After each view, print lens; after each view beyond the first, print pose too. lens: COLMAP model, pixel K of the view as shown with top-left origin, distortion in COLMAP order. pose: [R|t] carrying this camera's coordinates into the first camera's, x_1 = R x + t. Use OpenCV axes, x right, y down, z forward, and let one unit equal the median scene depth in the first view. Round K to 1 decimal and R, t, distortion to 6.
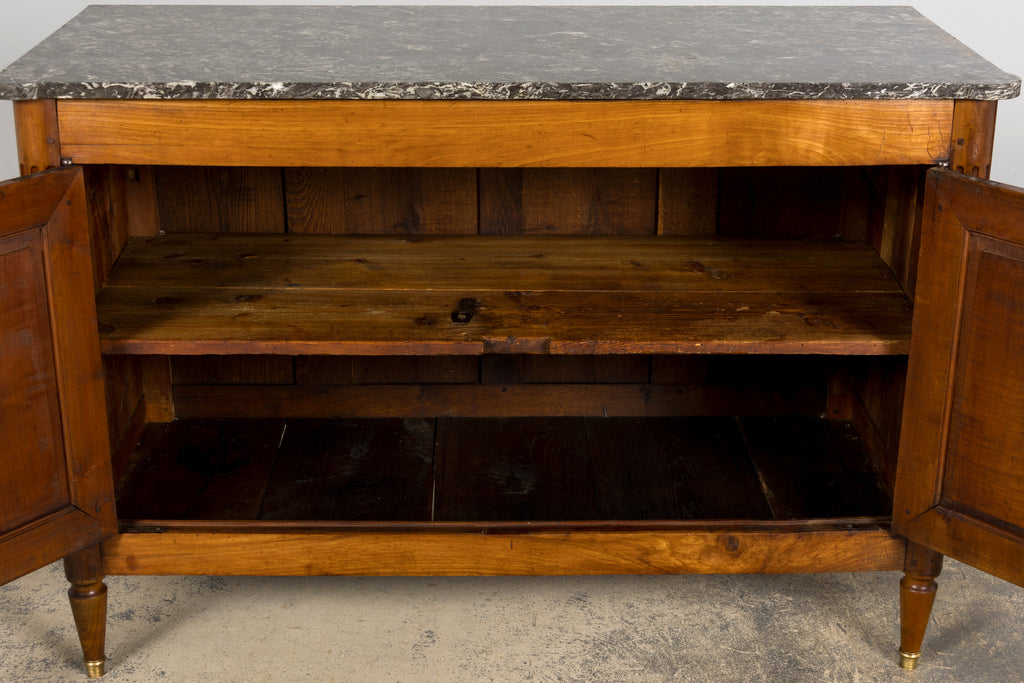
lens RADIAL K [[1575.3, 0, 512.0], [0, 1575.3, 341.5], [0, 0, 1]] dist [0.003437, 0.014746]
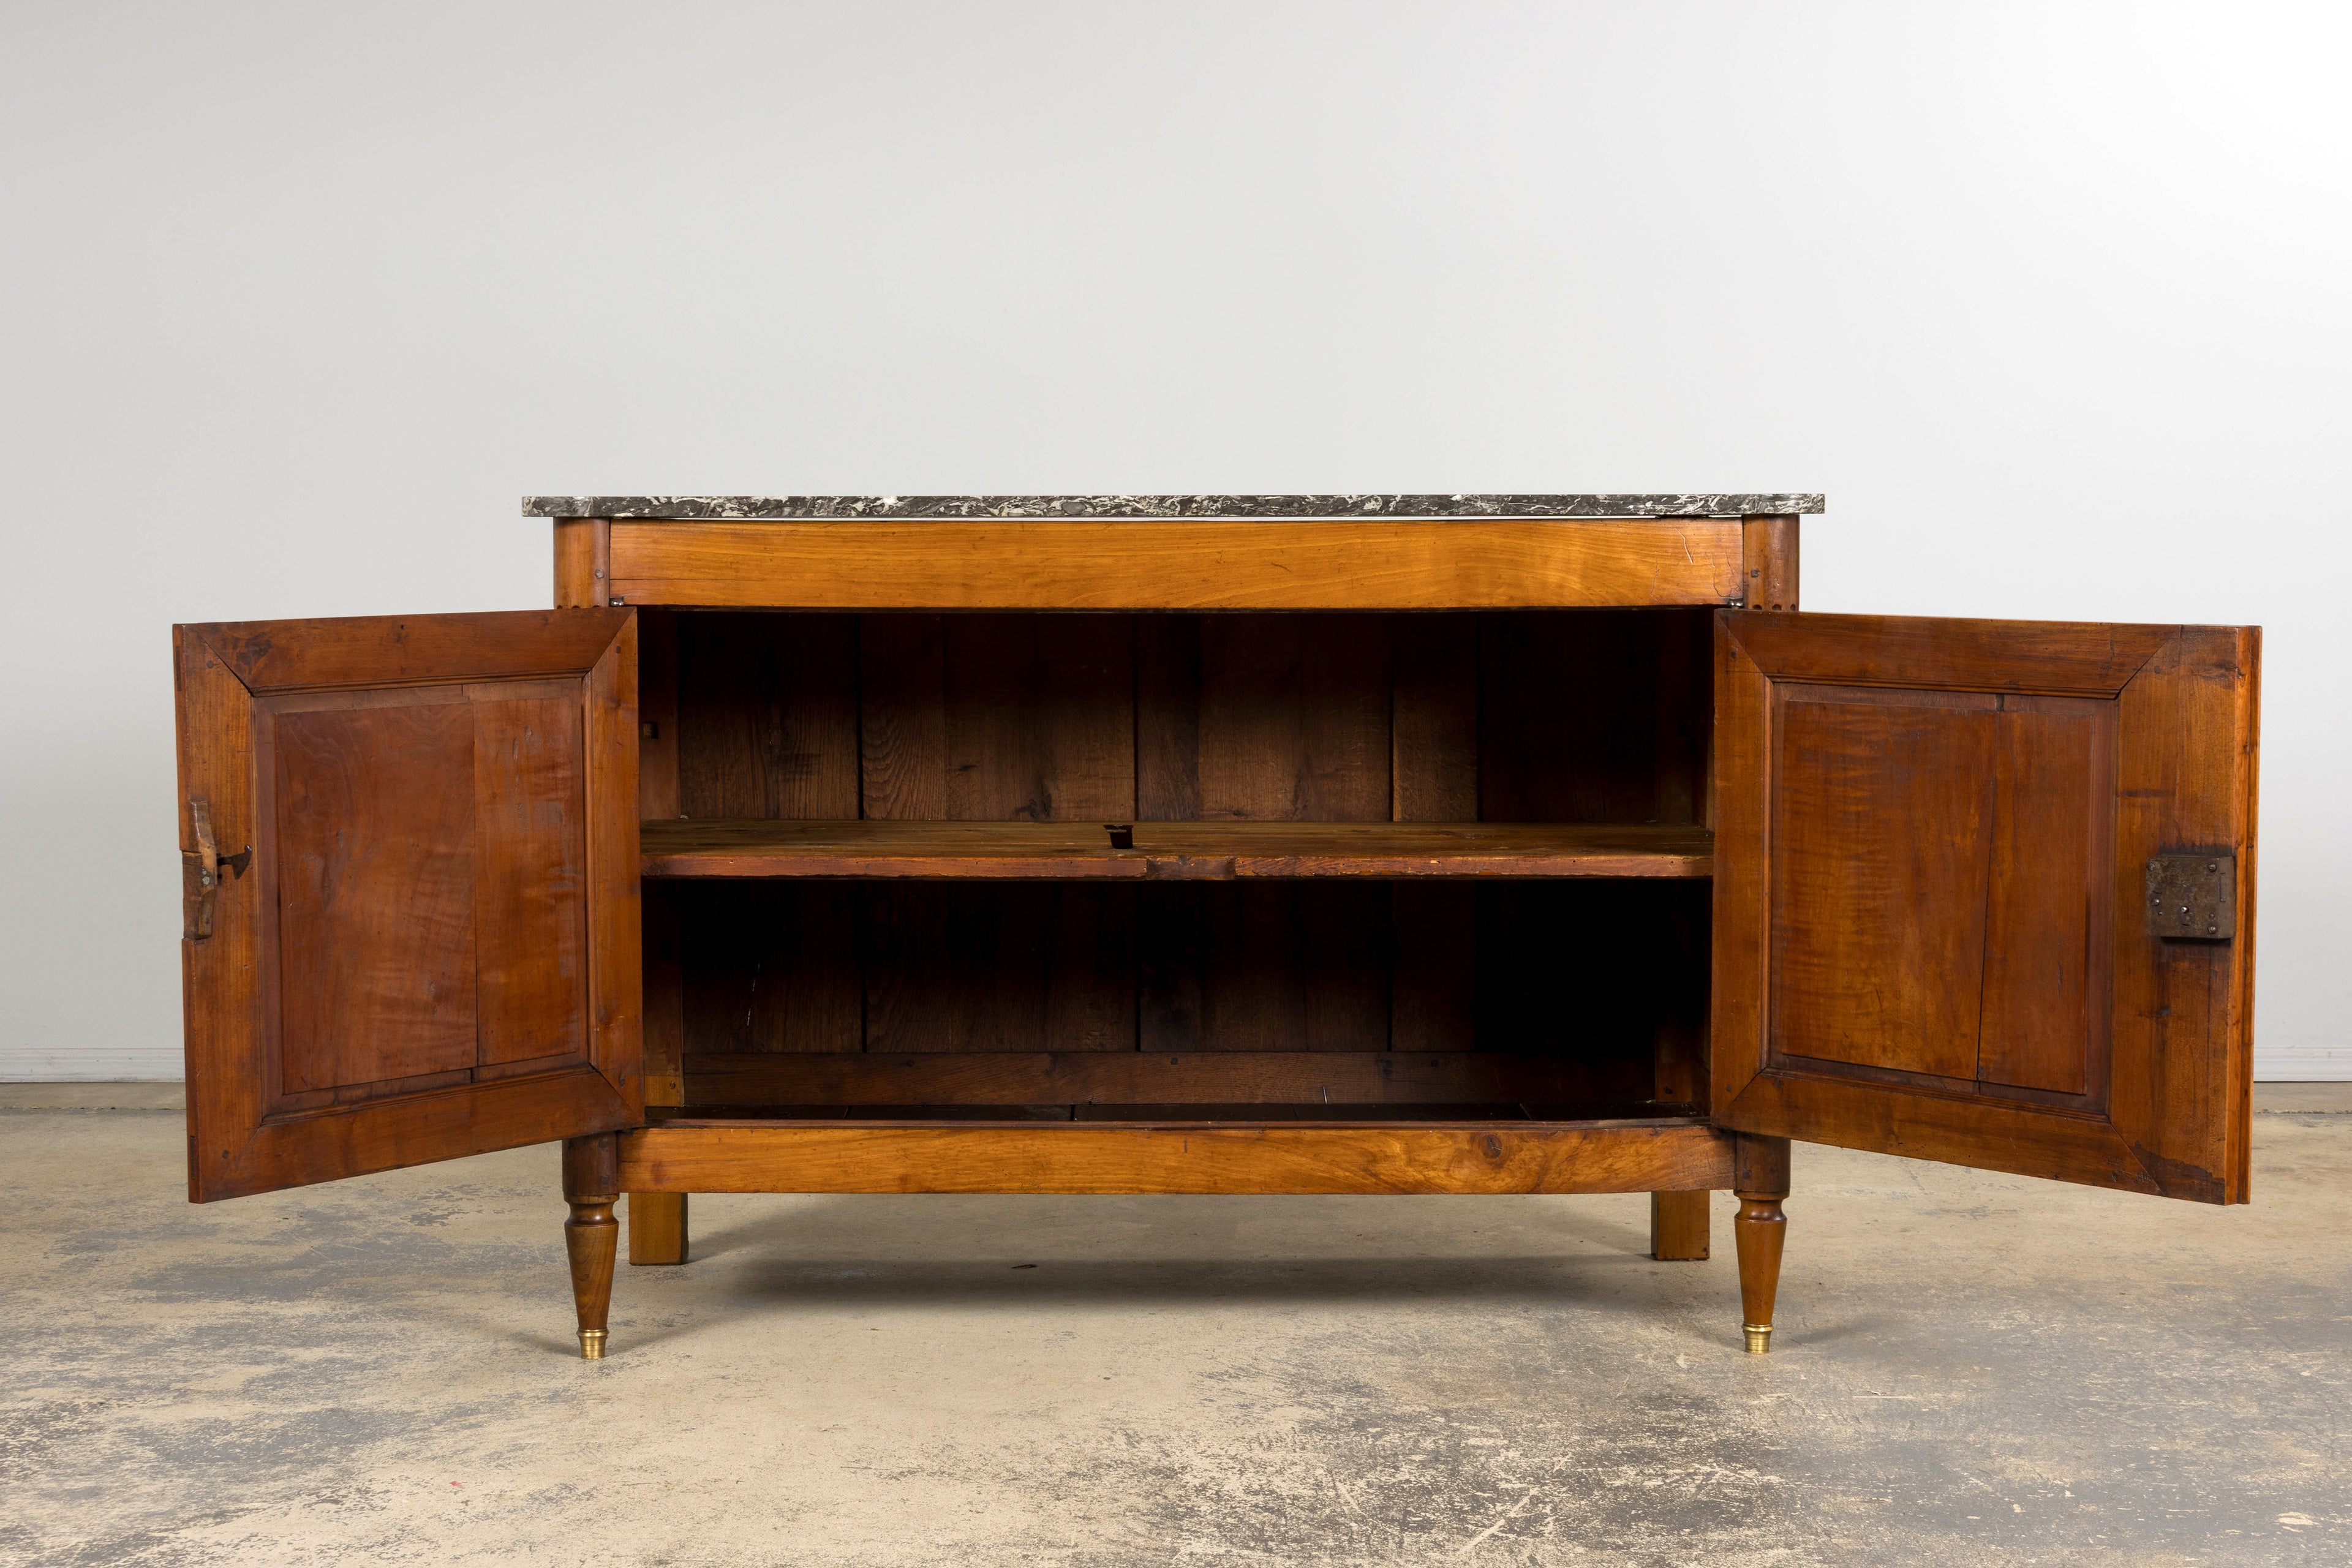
lens RADIAL K [[3618.2, 0, 1176.0], [0, 3618.2, 784.0], [0, 0, 1]] dist [0.003437, 0.014746]
pose [[0.999984, -0.005362, -0.001872, -0.000802], [0.004571, 0.955440, -0.295149, 0.495544], [0.003371, 0.295136, 0.955449, -0.680934]]
